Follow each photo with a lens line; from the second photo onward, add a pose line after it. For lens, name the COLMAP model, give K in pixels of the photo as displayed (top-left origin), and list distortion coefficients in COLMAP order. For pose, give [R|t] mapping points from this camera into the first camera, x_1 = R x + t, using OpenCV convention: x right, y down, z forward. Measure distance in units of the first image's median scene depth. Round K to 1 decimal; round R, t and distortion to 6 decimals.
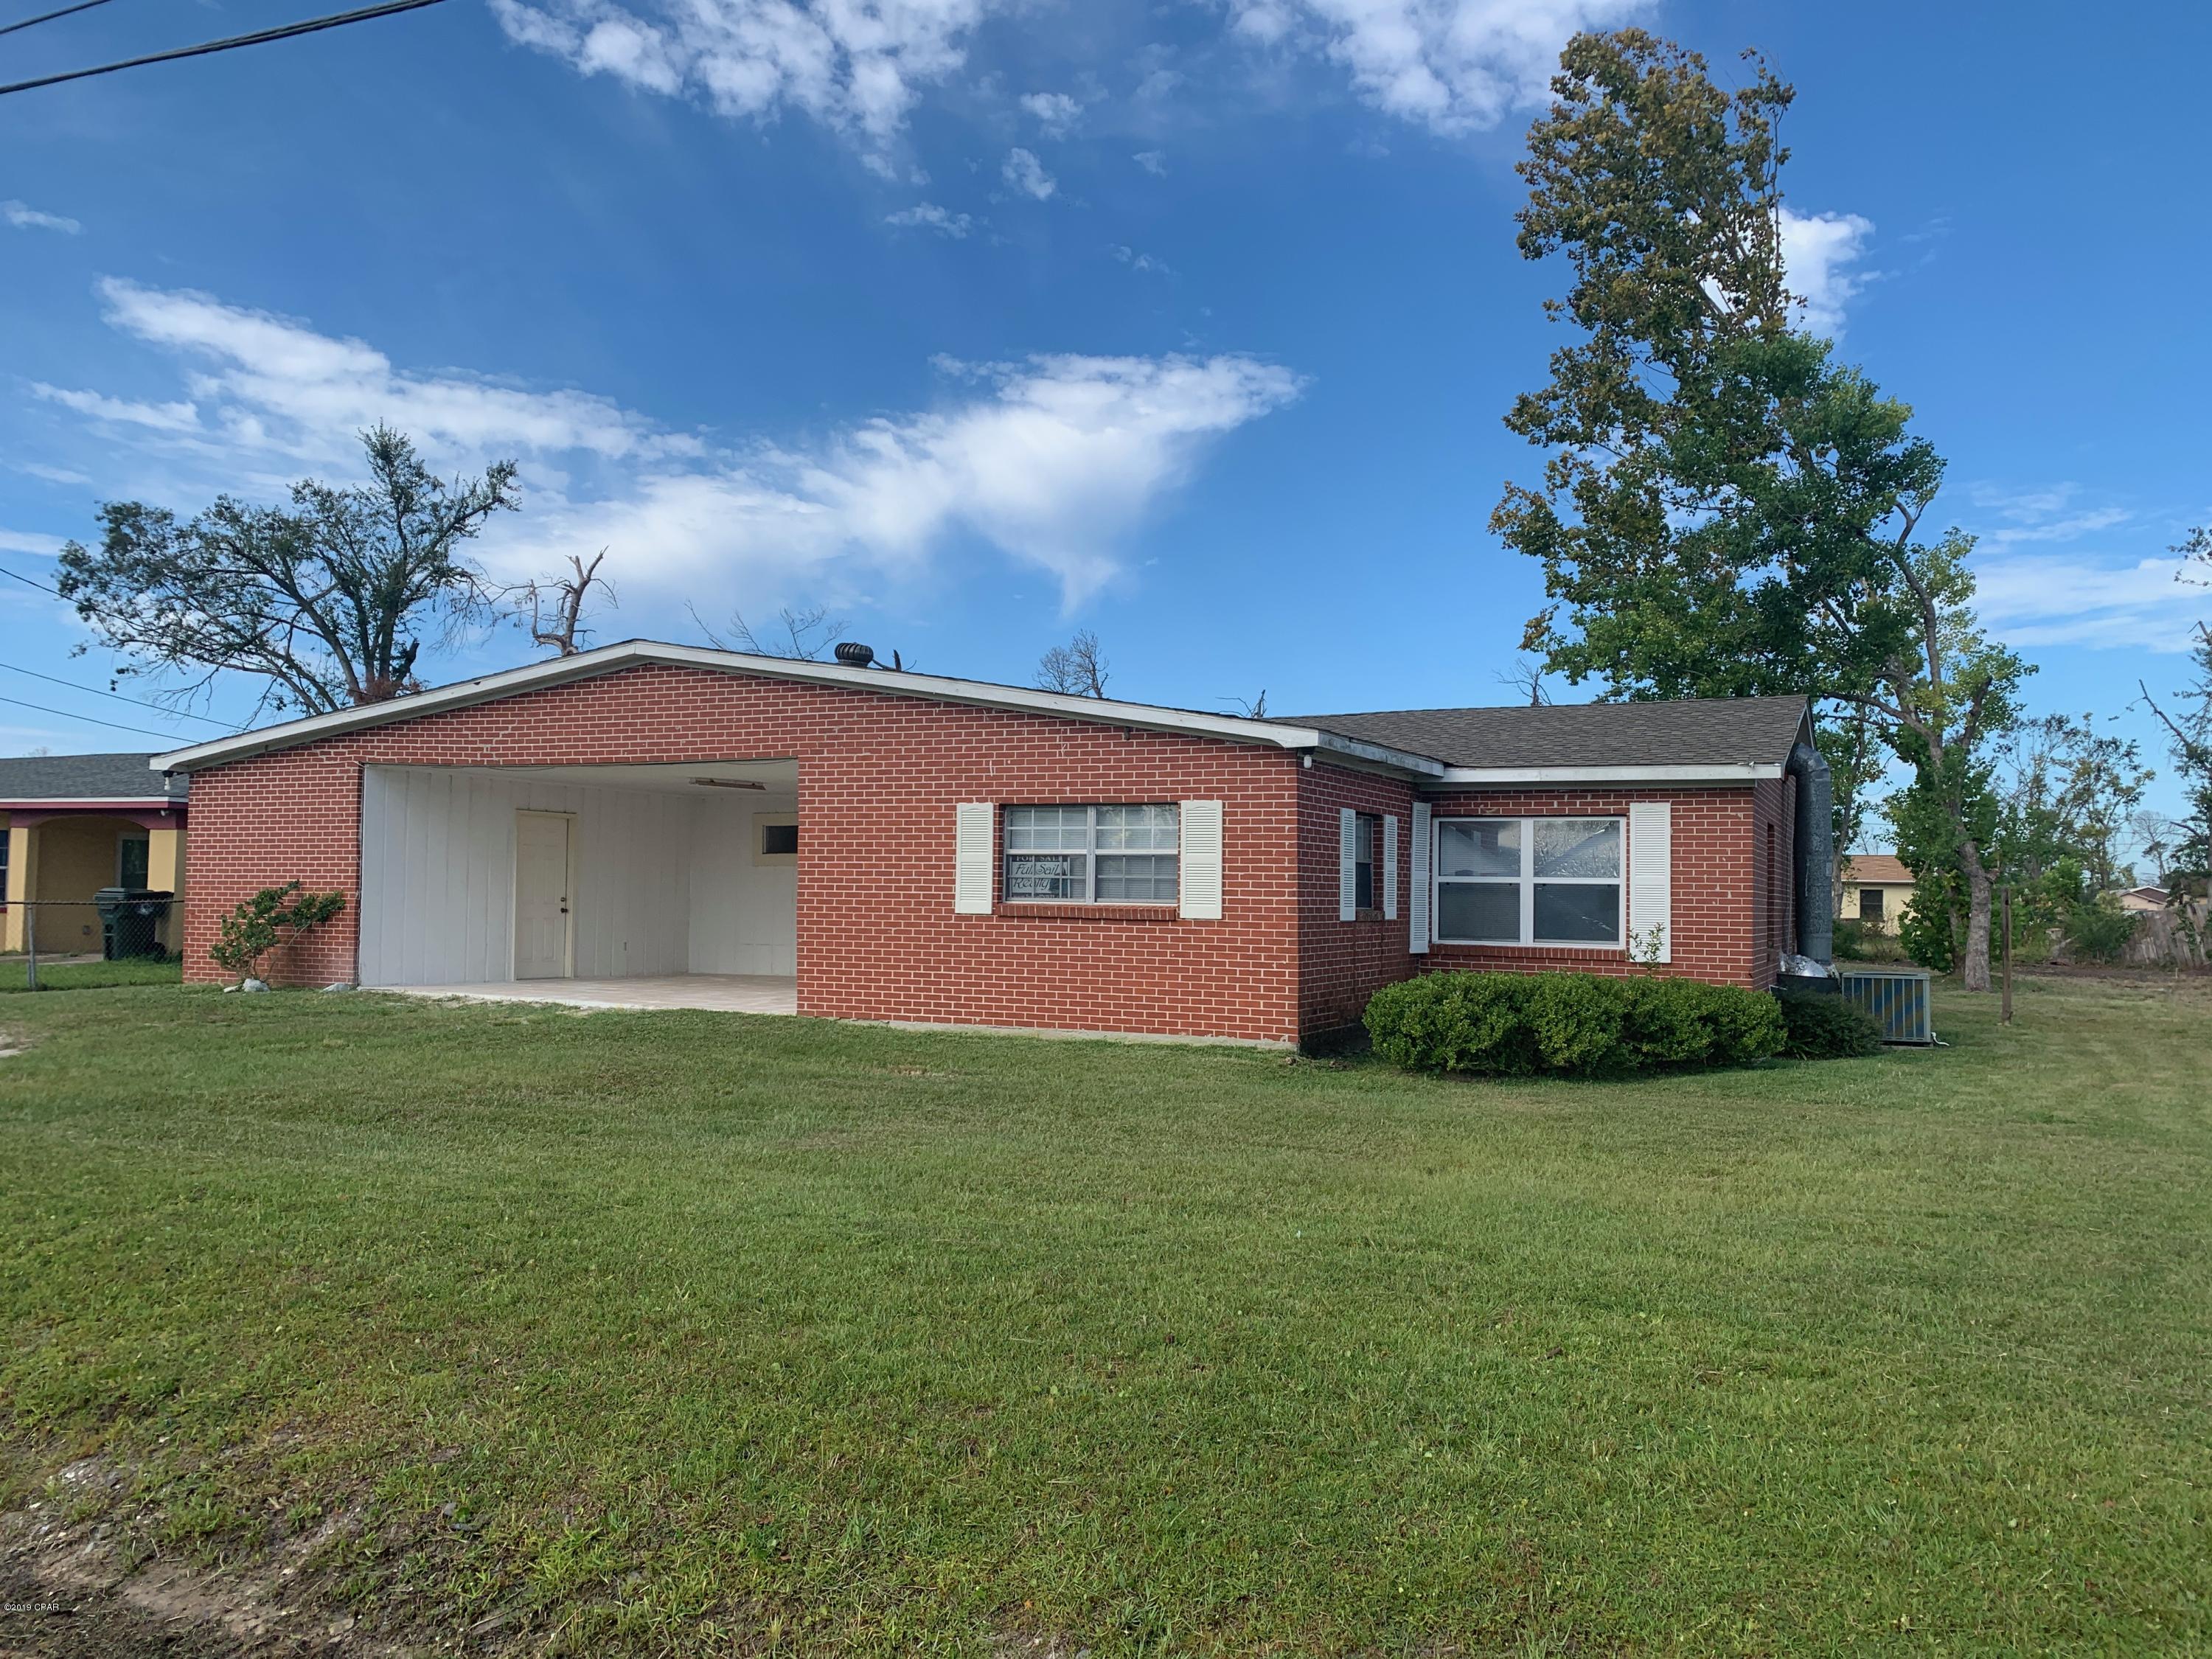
lens RADIAL K [[1700.6, 0, 1106.0], [0, 1700.6, 829.5], [0, 0, 1]] dist [0.088555, -0.127737]
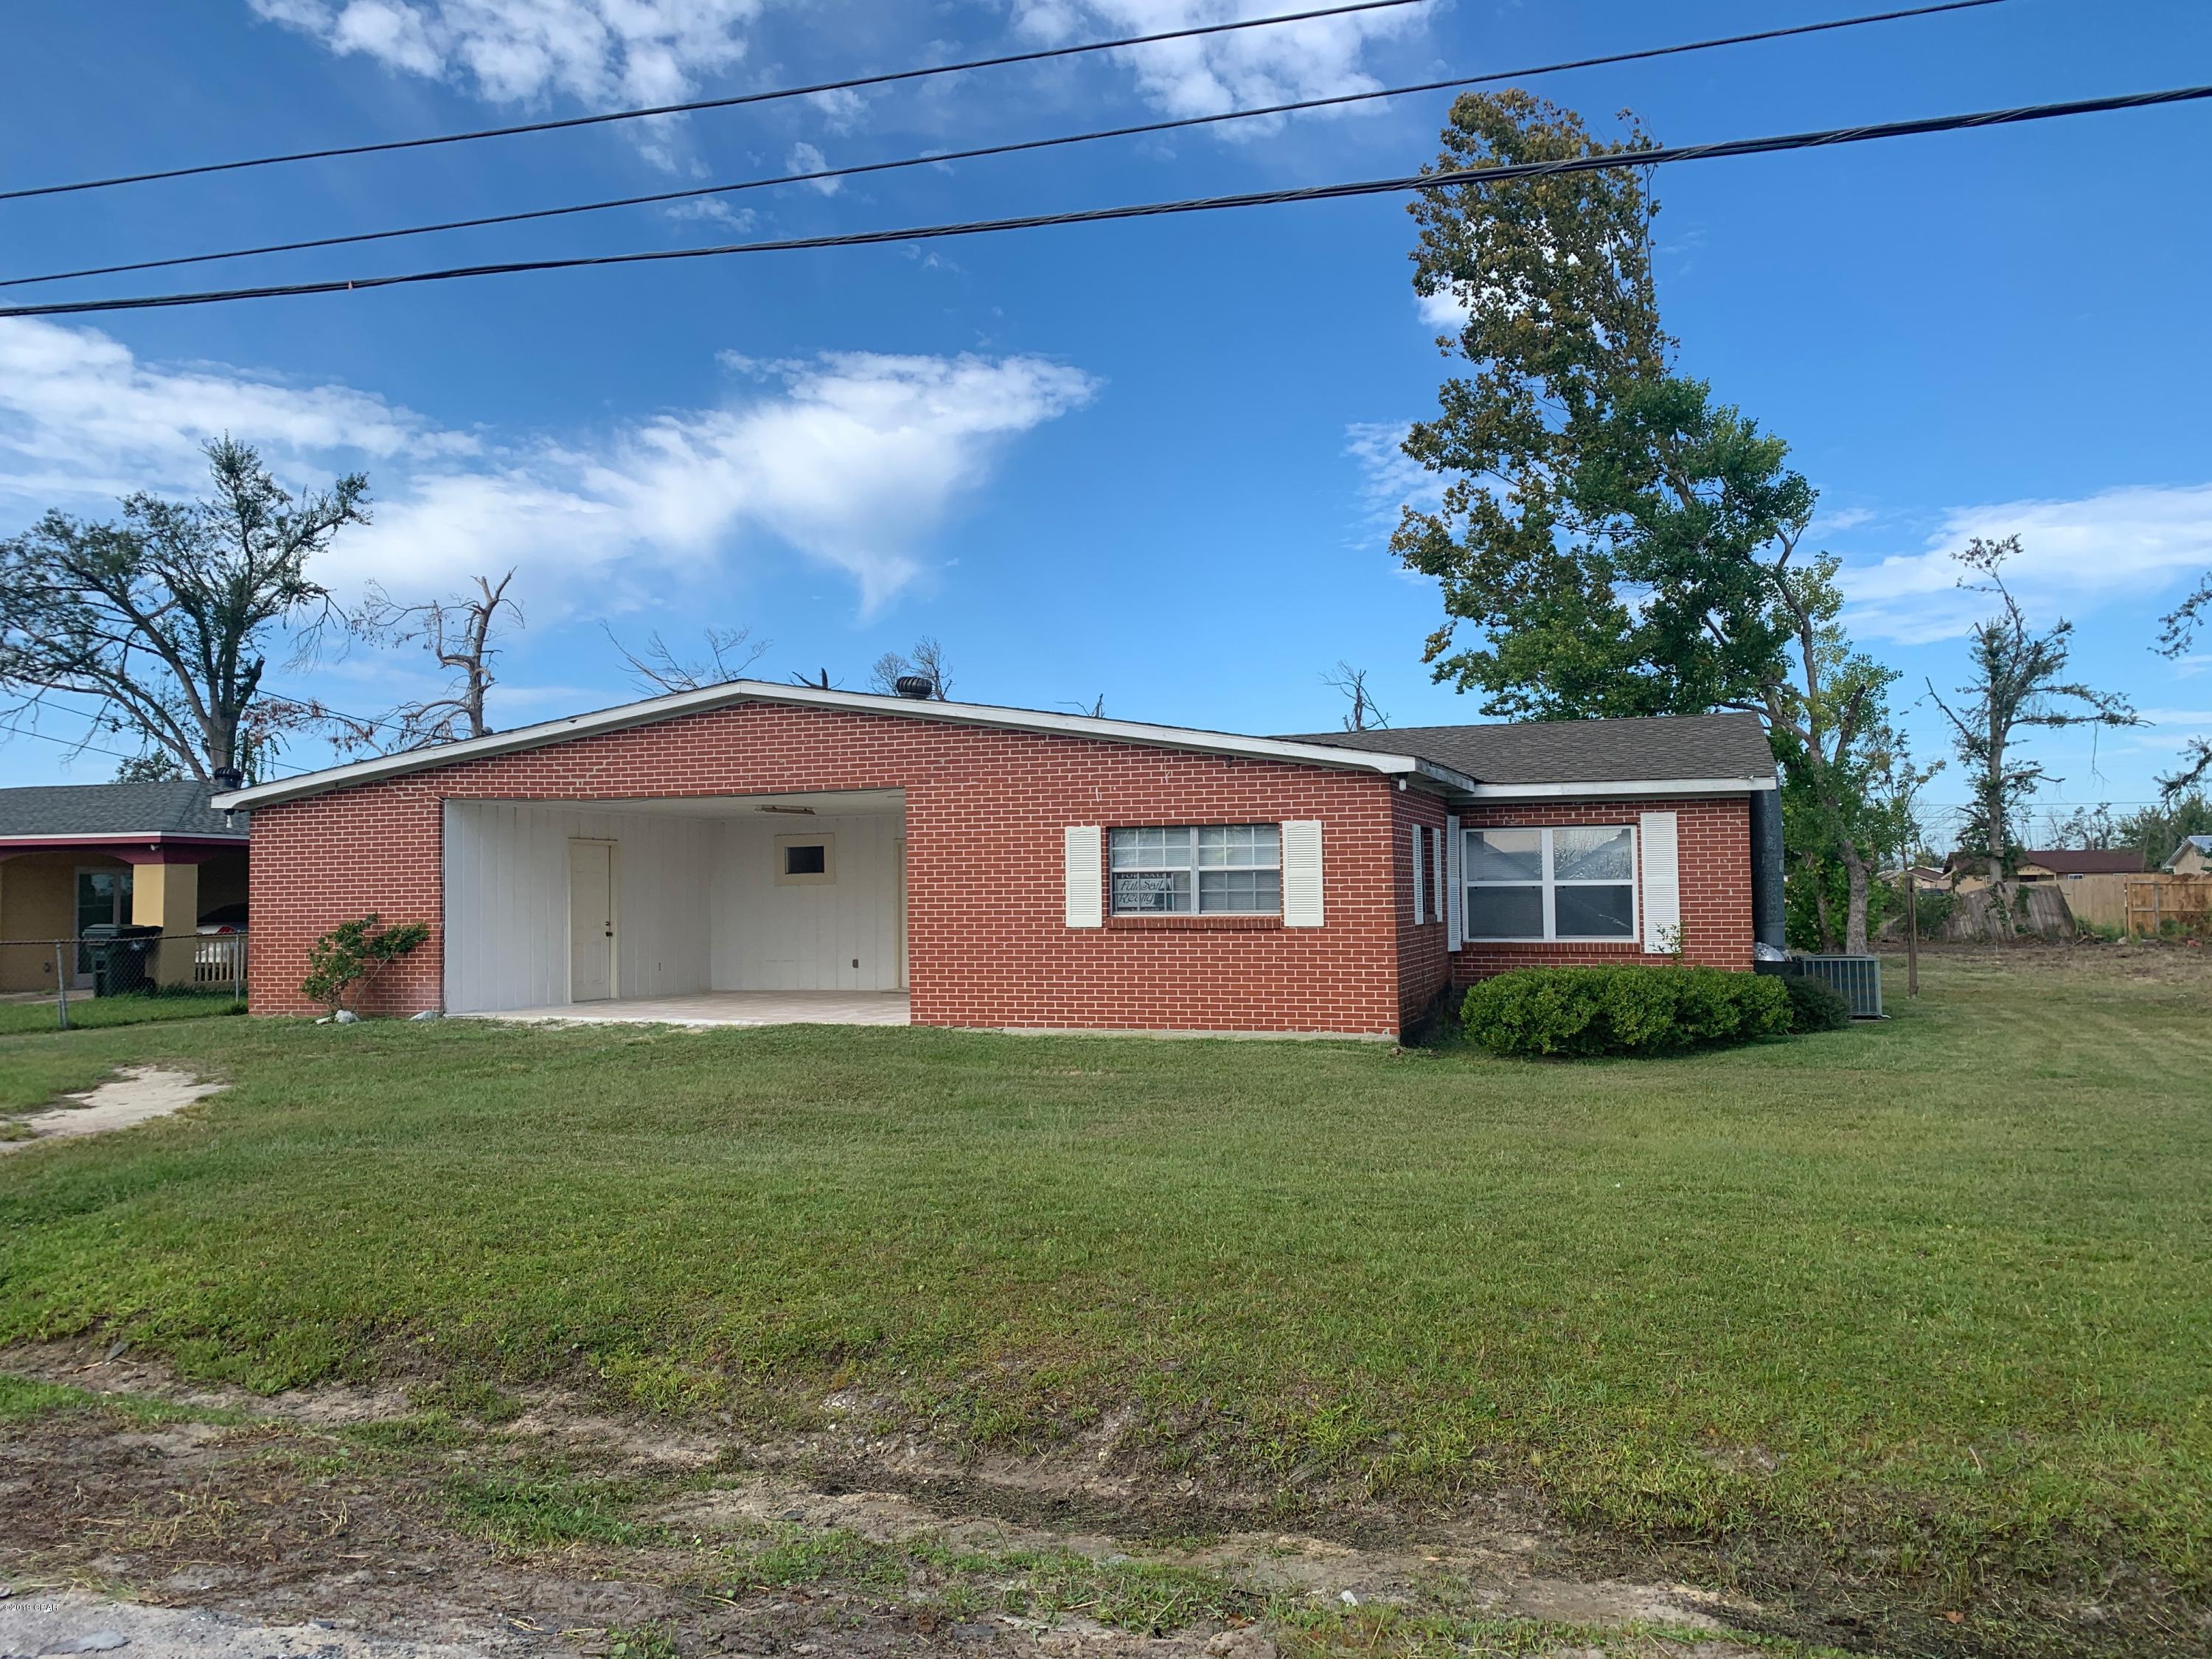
lens RADIAL K [[1700.6, 0, 1106.0], [0, 1700.6, 829.5], [0, 0, 1]] dist [0.088555, -0.127737]
pose [[0.993419, -0.022232, 0.112355, -0.149595], [0.022322, 0.999751, 0.000456, -0.011159], [-0.112337, 0.002055, 0.993668, -0.073268]]
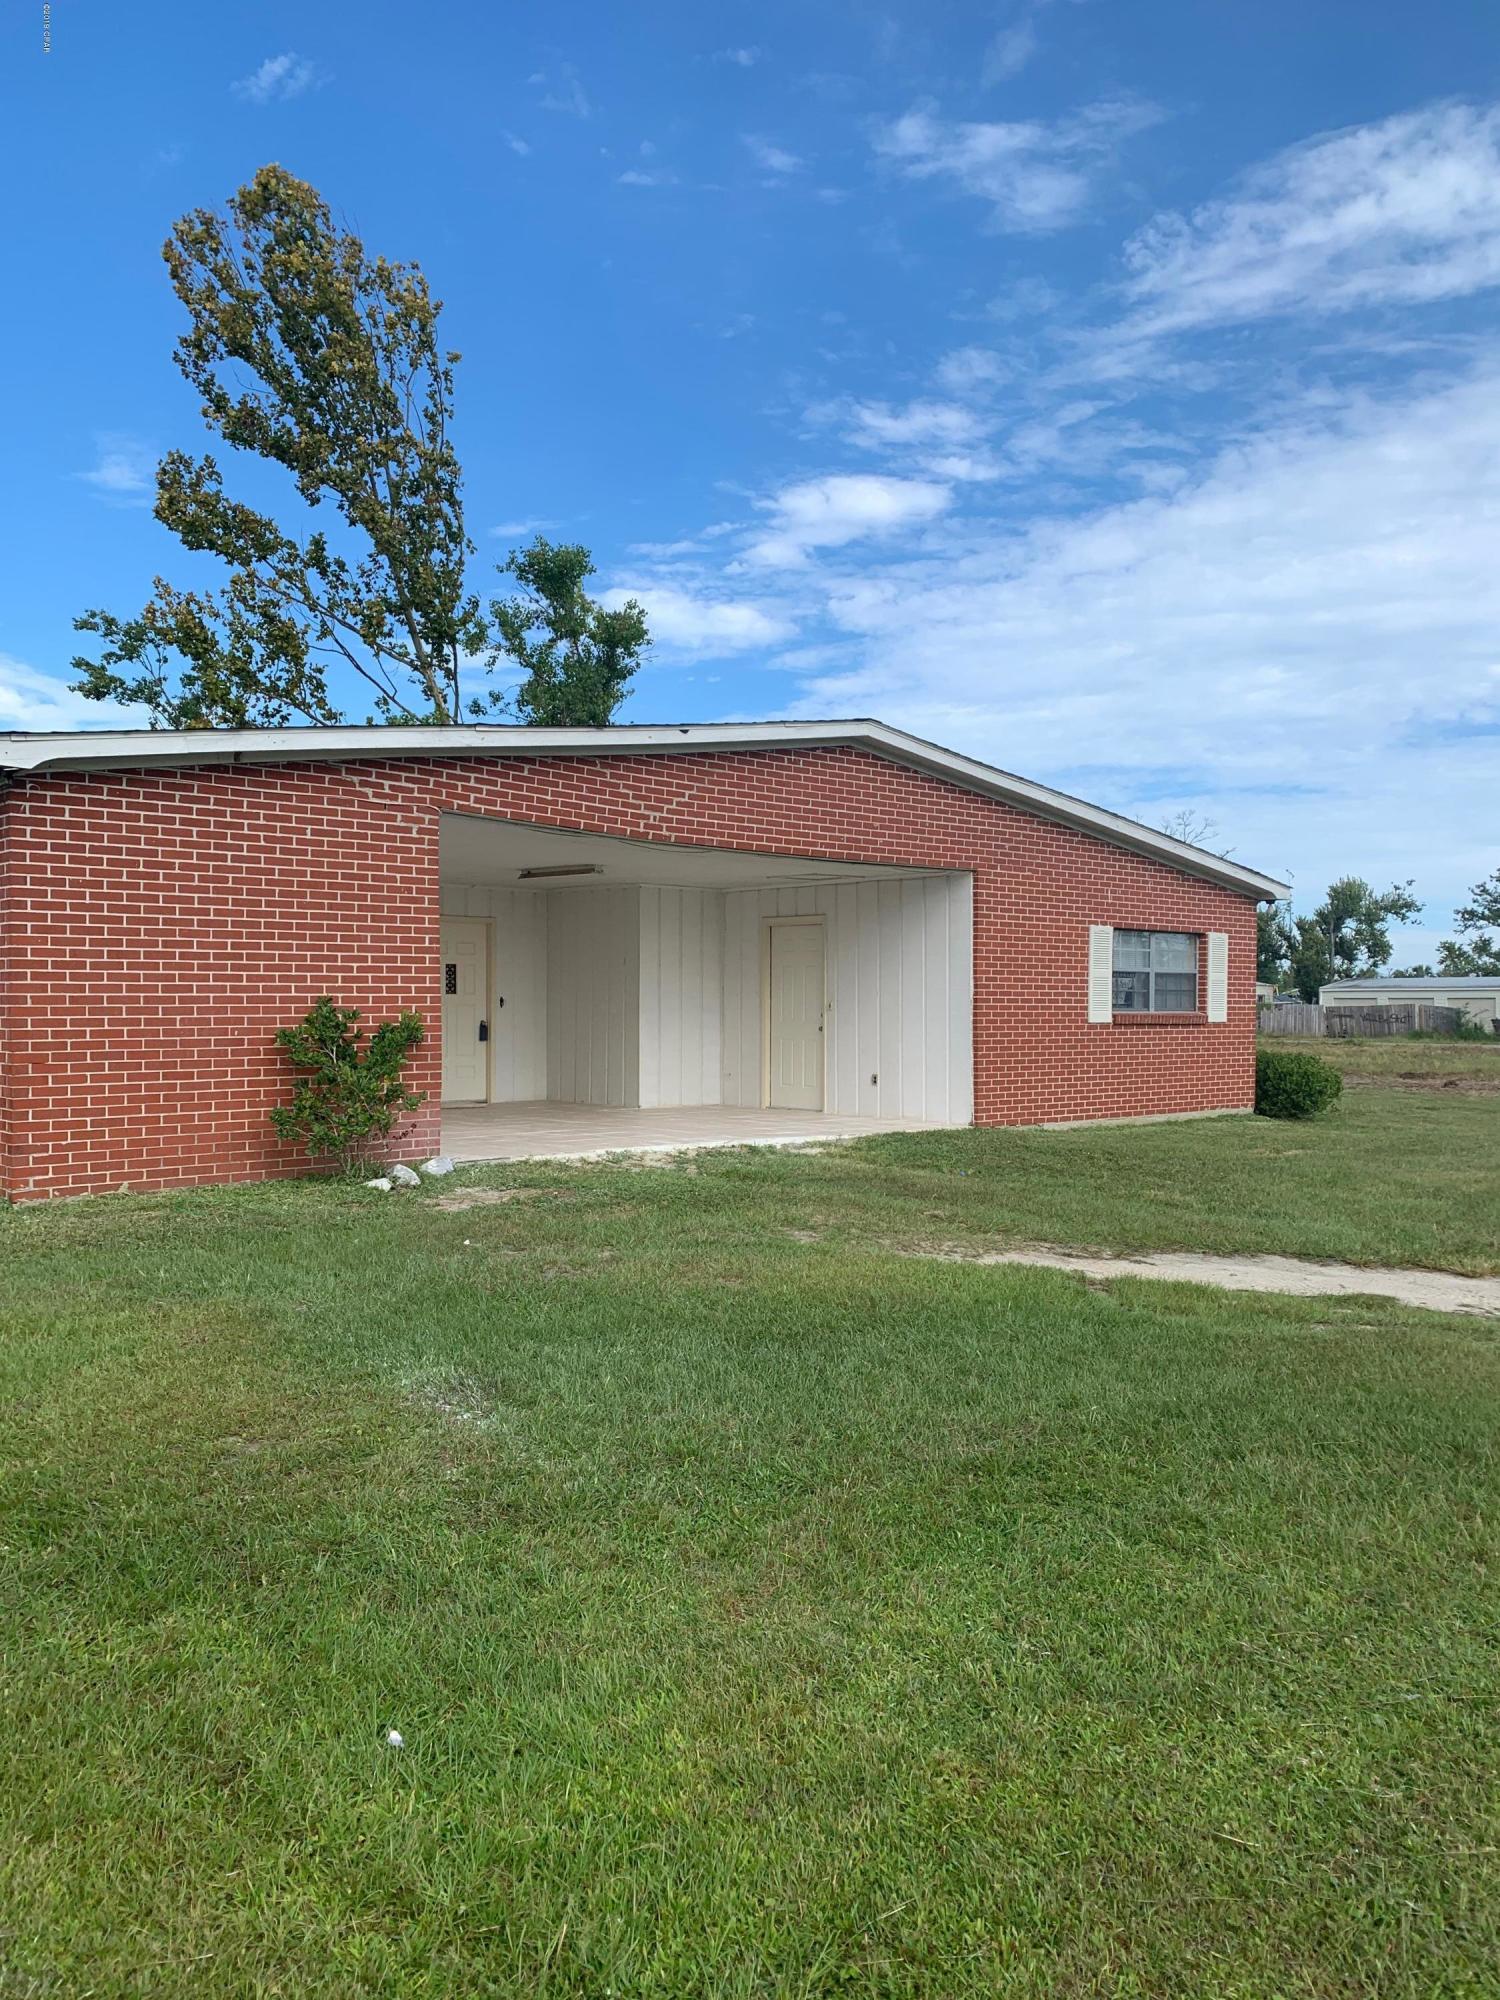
lens RADIAL K [[1537.6, 0, 750.0], [0, 1537.6, 1000.0], [0, 0, 1]] dist [0.088555, -0.127737]
pose [[0.377037, -0.006749, 0.926174, -0.908154], [-0.027449, 0.999453, 0.018457, 0.017412], [-0.925791, -0.032381, 0.376645, 0.666418]]
